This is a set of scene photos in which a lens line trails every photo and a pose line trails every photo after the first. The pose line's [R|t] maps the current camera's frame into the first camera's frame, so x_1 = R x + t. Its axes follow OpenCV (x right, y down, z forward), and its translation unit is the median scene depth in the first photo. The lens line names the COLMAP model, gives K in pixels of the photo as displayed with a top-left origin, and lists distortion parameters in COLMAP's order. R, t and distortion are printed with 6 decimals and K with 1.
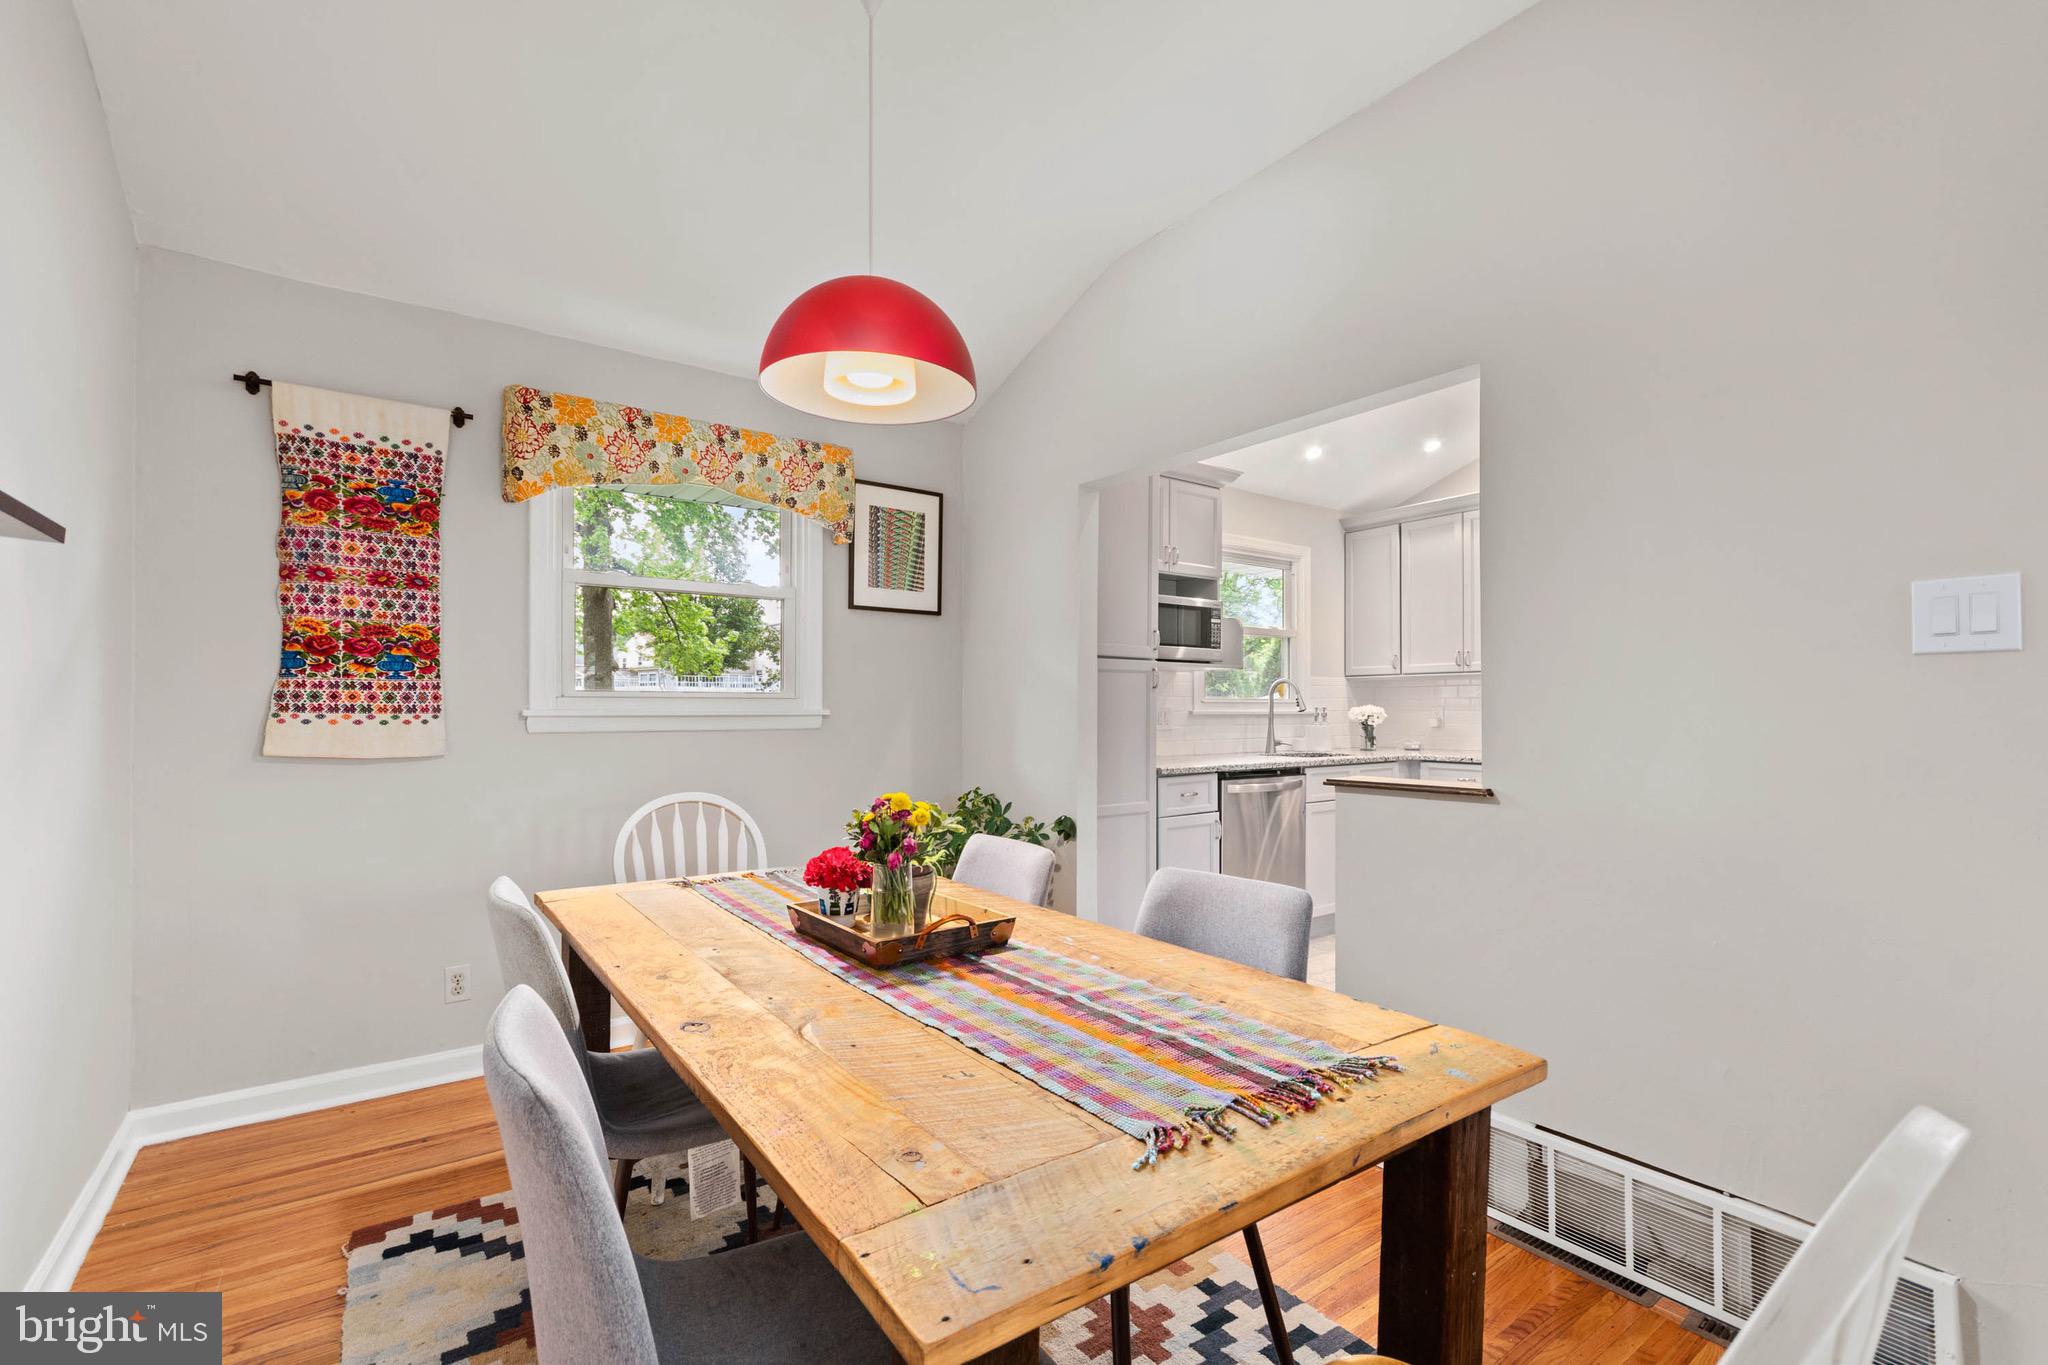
lens RADIAL K [[888.1, 0, 1031.4], [0, 888.1, 700.1], [0, 0, 1]] dist [0.000136, -0.000092]
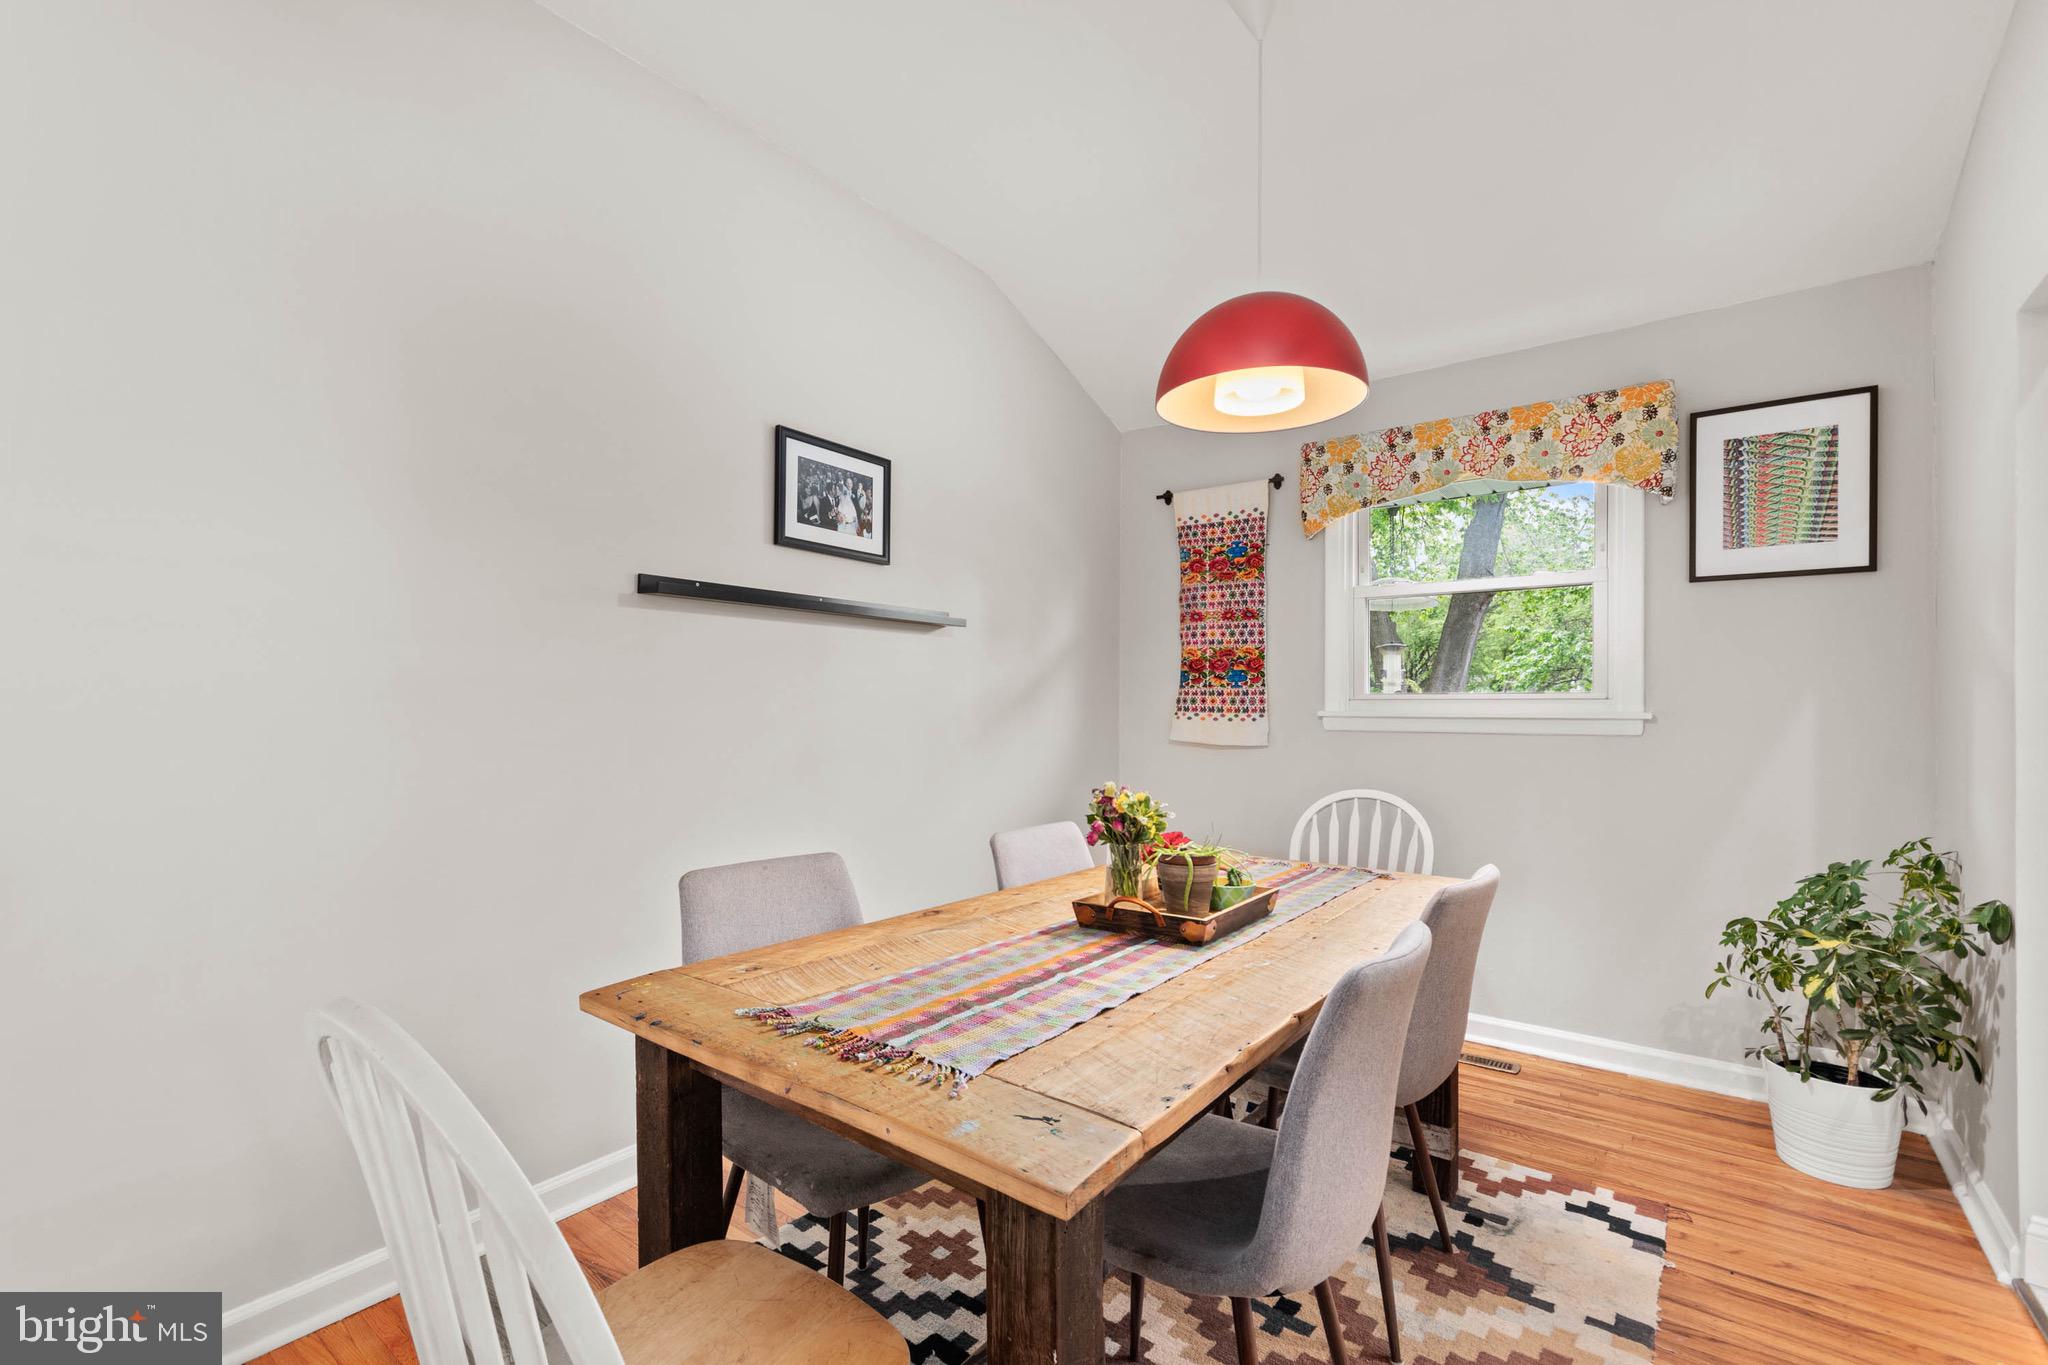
lens RADIAL K [[888.1, 0, 1031.4], [0, 888.1, 700.1], [0, 0, 1]] dist [0.000136, -0.000092]
pose [[0.300168, -0.008539, -0.953848, 0.486304], [0.005428, 0.999959, -0.007243, 0.003350], [0.953871, -0.003003, 0.300202, 0.293211]]
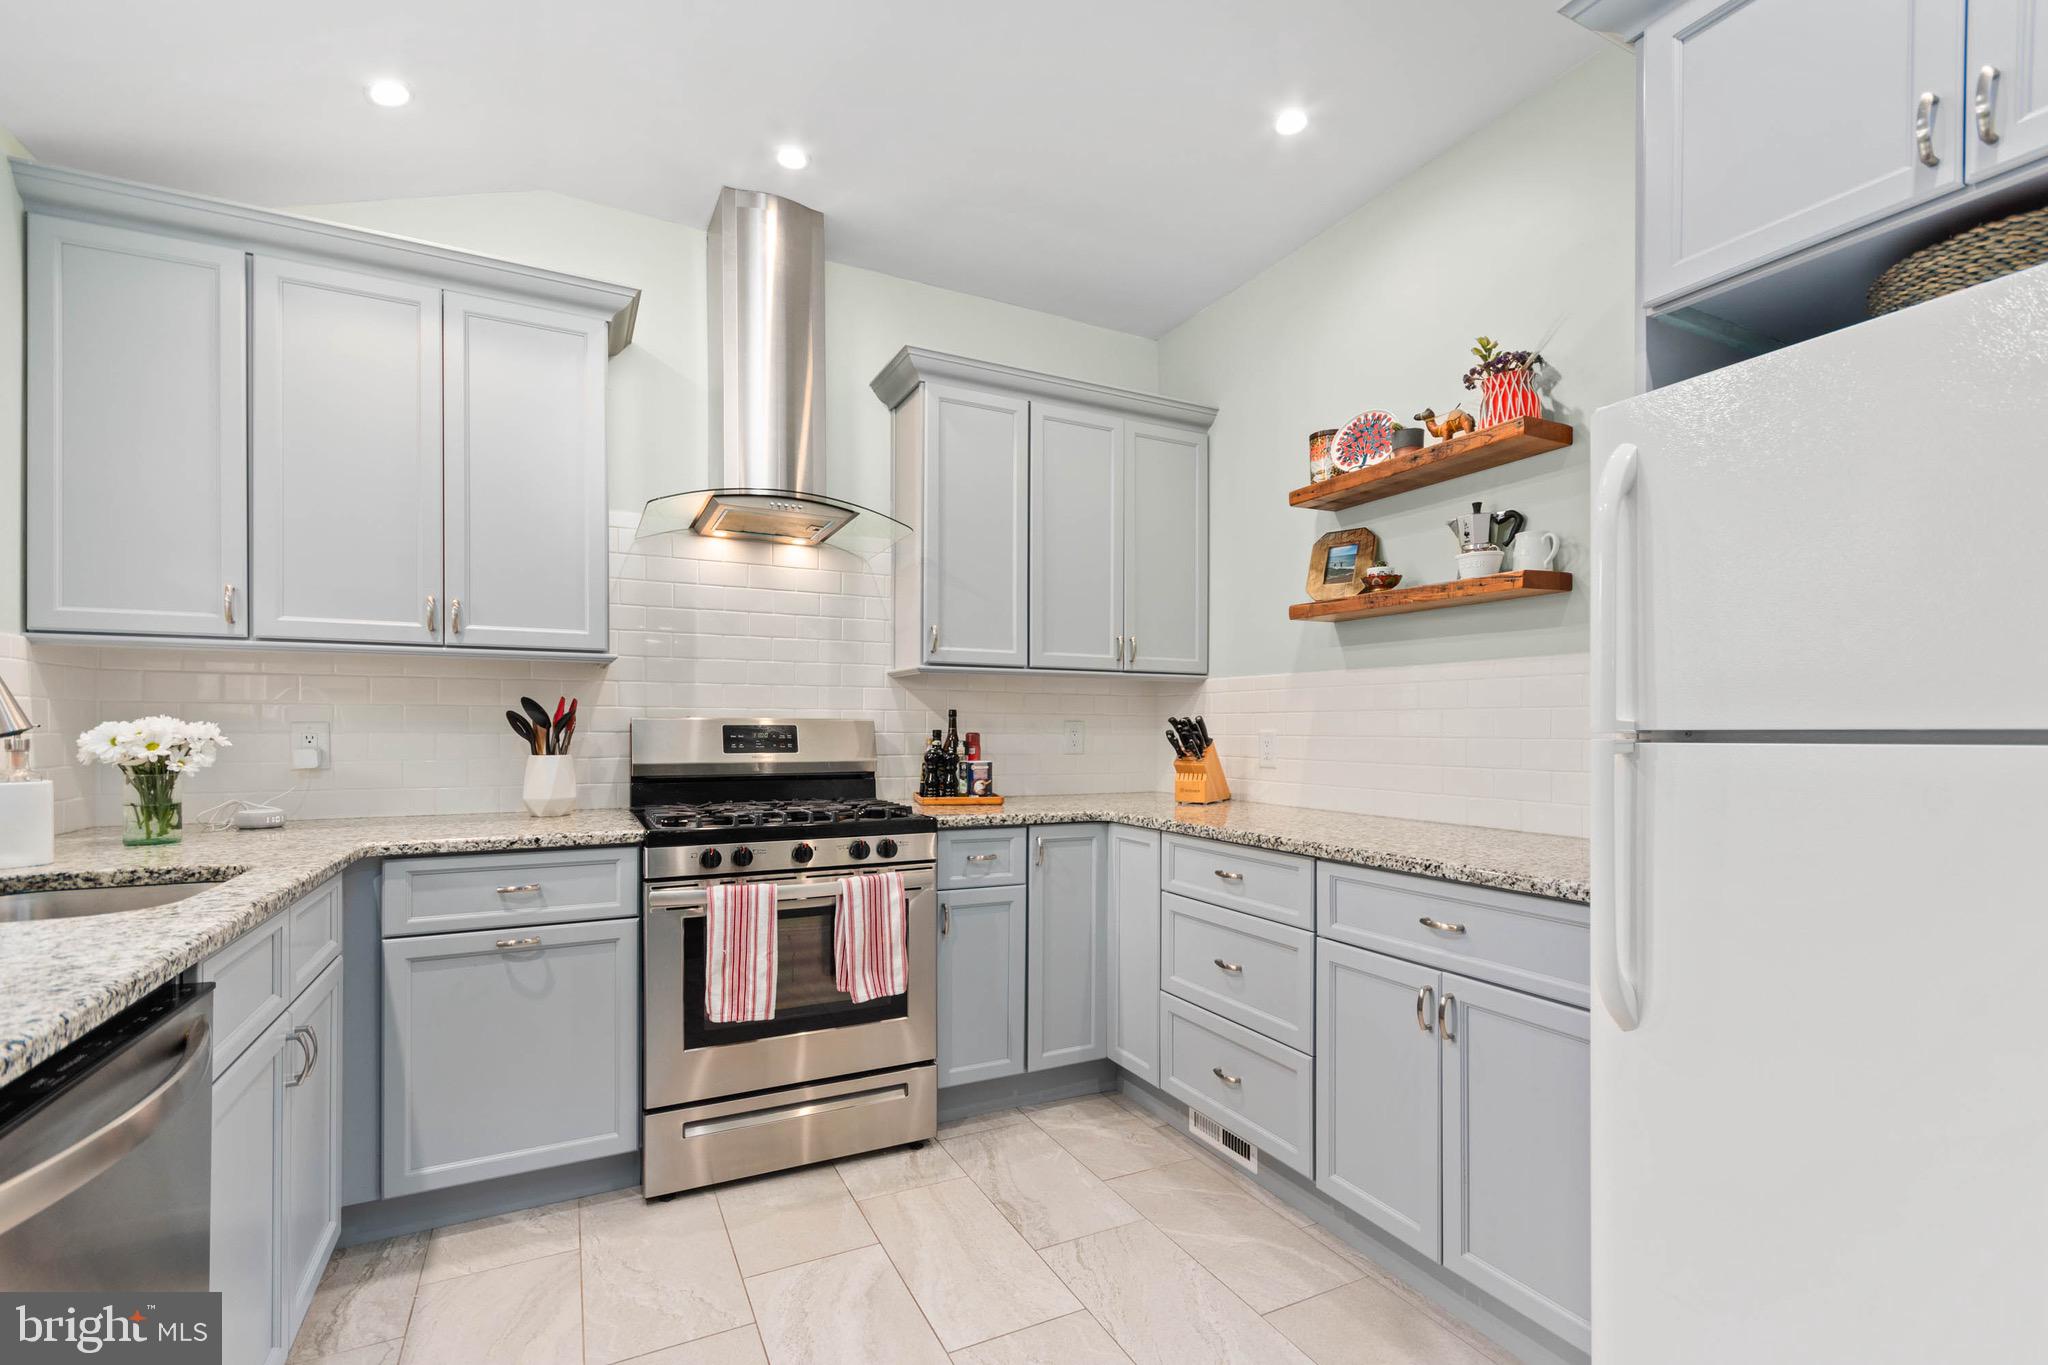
lens RADIAL K [[902.1, 0, 1027.2], [0, 902.1, 736.6], [0, 0, 1]] dist [0.000049, 0.000095]
pose [[0.148114, -0.000874, 0.988970, 0.141038], [-0.014882, 0.999884, 0.003112, 0.014468], [-0.988858, -0.015179, 0.148083, 1.131874]]
